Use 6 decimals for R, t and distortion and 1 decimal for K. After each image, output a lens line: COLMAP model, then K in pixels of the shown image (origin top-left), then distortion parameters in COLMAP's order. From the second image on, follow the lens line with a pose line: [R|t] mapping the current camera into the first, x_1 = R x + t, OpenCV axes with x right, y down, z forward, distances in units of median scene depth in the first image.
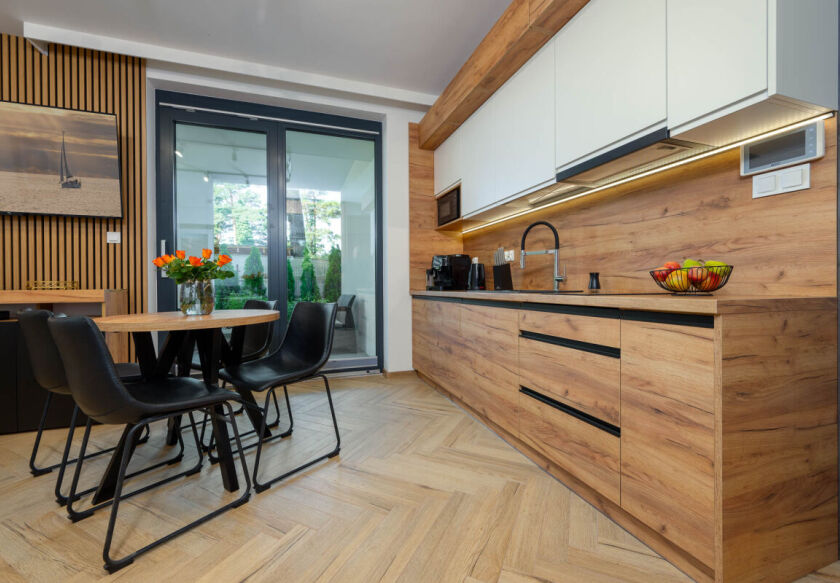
lens RADIAL K [[369.8, 0, 419.8], [0, 369.8, 287.6], [0, 0, 1]] dist [0.005744, 0.000633]
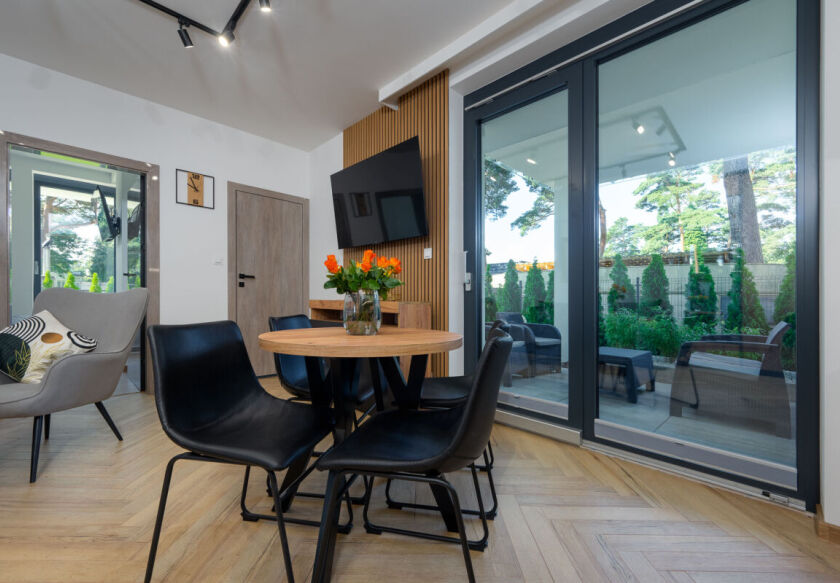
lens RADIAL K [[369.8, 0, 421.4], [0, 369.8, 295.4], [0, 0, 1]] dist [0.005744, 0.000633]
pose [[0.448720, 0.001717, -0.893671, 0.080163], [-0.022752, 0.999696, -0.009503, -0.004567], [0.893383, 0.024597, 0.448623, 0.404330]]
